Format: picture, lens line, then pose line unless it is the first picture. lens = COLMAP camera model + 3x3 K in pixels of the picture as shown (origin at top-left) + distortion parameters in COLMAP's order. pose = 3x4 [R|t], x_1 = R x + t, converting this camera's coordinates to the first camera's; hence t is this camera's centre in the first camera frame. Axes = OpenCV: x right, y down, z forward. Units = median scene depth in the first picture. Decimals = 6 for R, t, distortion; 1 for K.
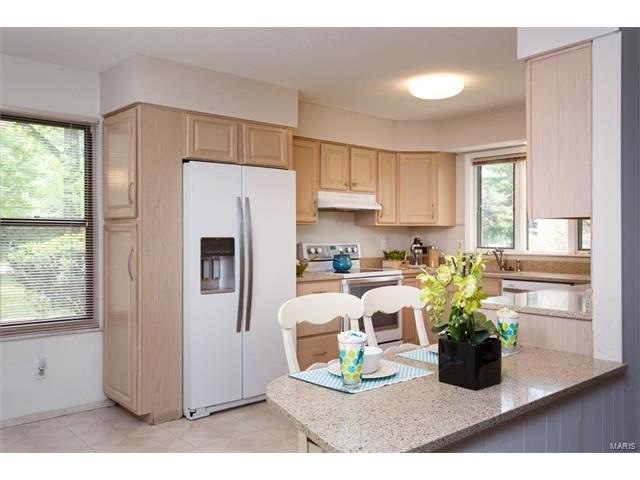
lens RADIAL K [[560.8, 0, 319.9], [0, 560.8, 238.8], [0, 0, 1]] dist [-0.043843, -0.003748]
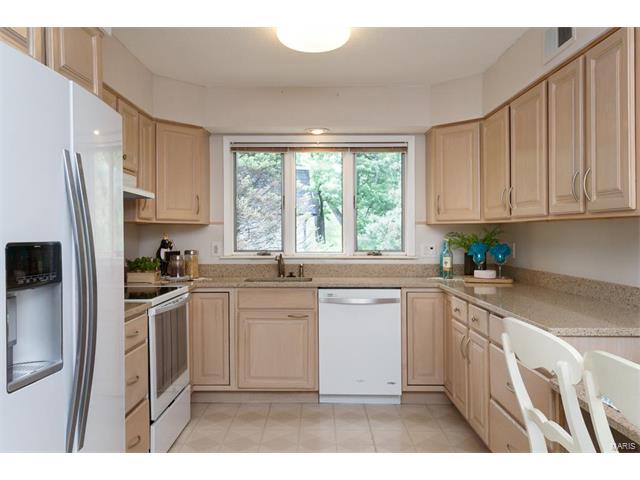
lens RADIAL K [[523.8, 0, 319.6], [0, 523.8, 236.7], [0, 0, 1]] dist [0.010466, 0.002584]
pose [[0.663297, -0.003611, 0.748347, -0.220470], [0.008288, 0.999962, -0.002522, -0.002493], [-0.748310, 0.007875, 0.663302, 0.405119]]
